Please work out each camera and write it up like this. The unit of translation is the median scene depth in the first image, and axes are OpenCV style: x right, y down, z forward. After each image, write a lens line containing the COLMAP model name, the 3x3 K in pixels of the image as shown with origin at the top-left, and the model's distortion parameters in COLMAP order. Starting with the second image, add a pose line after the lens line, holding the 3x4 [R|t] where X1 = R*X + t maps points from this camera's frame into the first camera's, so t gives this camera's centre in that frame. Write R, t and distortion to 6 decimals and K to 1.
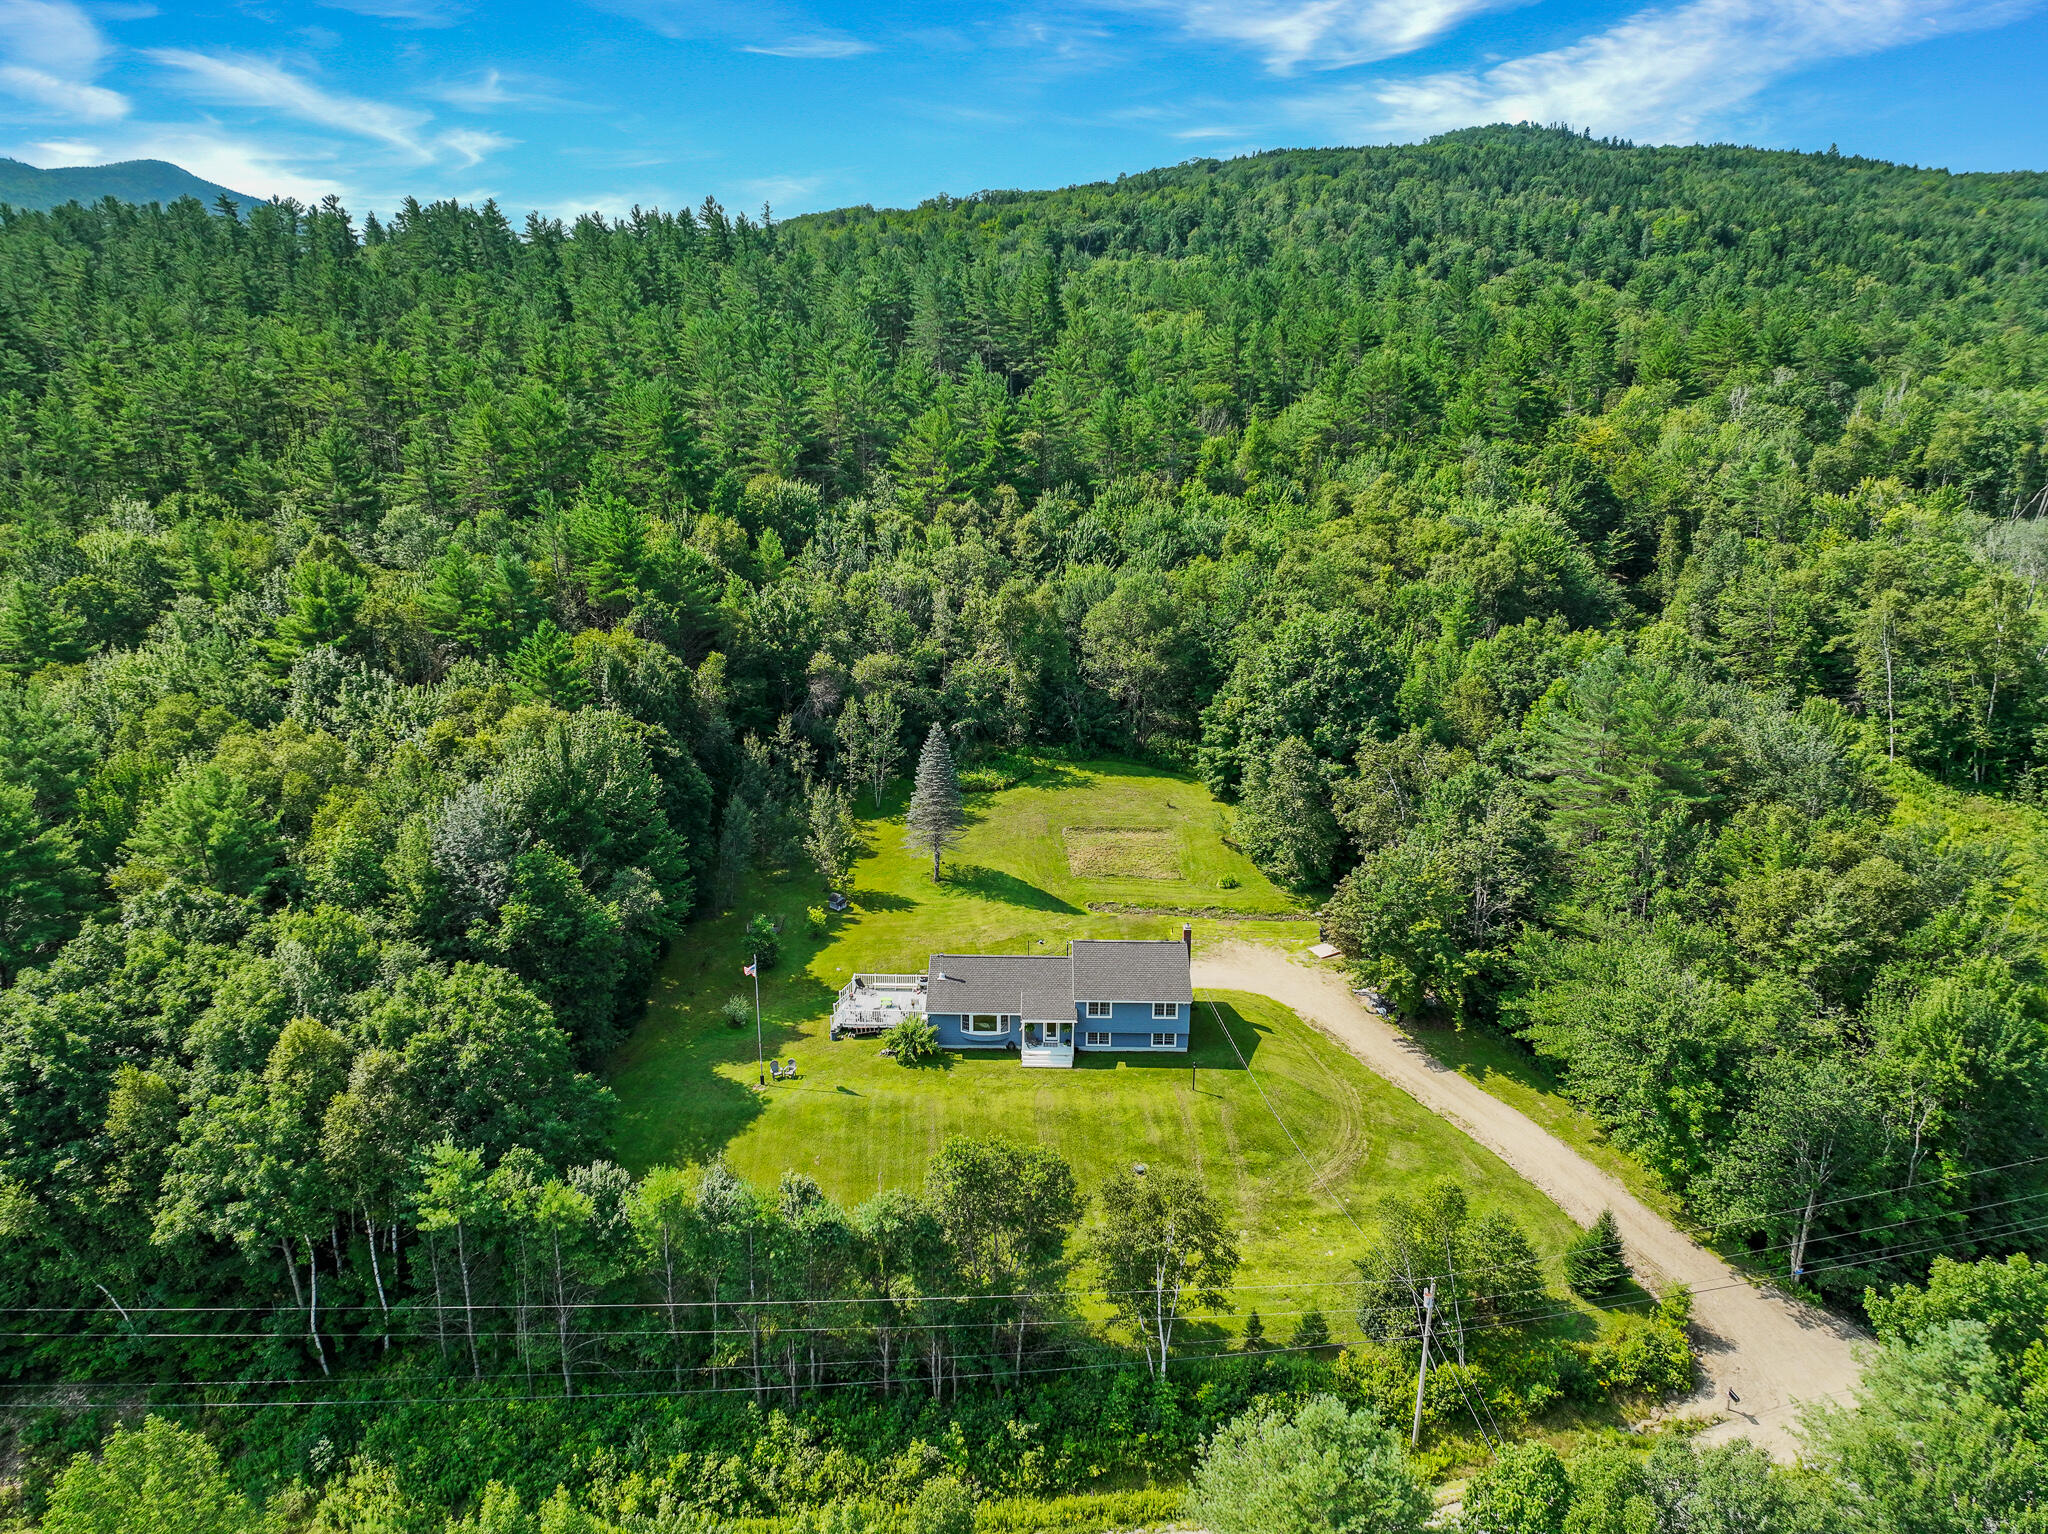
lens RADIAL K [[1437.5, 0, 1023.6], [0, 1437.5, 768.8], [0, 0, 1]] dist [0.000530, 0.000332]
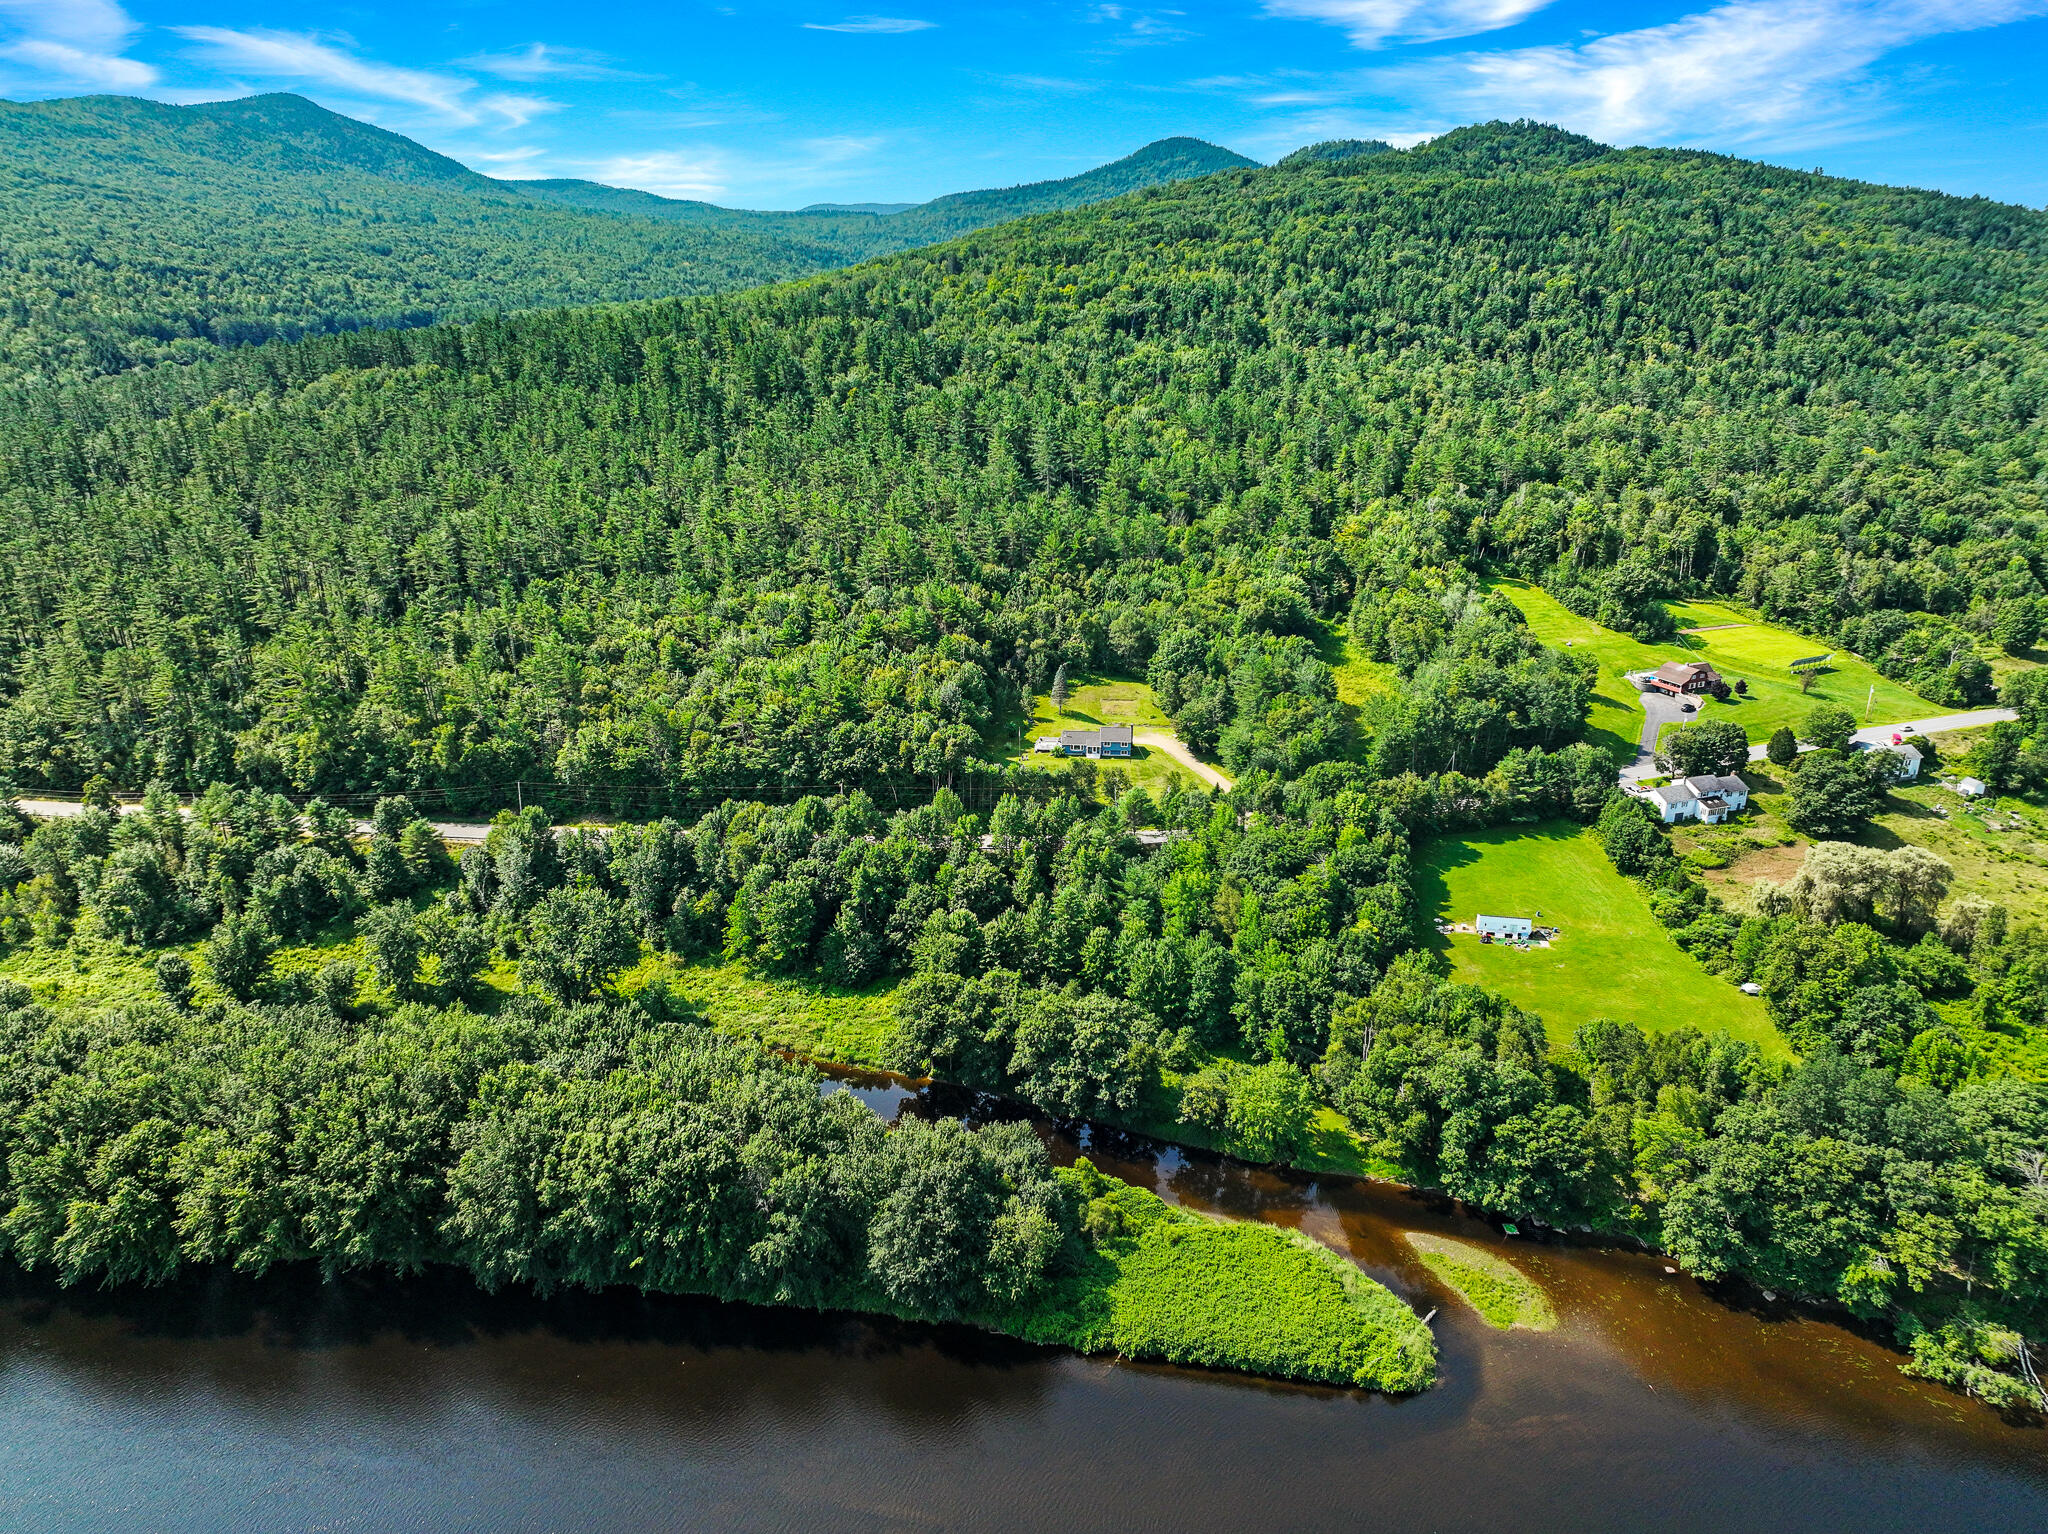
lens RADIAL K [[1437.5, 0, 1027.4], [0, 1437.5, 770.3], [0, 0, 1]] dist [0.000530, 0.000332]
pose [[0.999236, 0.015833, -0.035735, -0.014710], [-0.013226, 0.997314, 0.072043, -0.024228], [0.036780, -0.071516, 0.996761, -1.953727]]
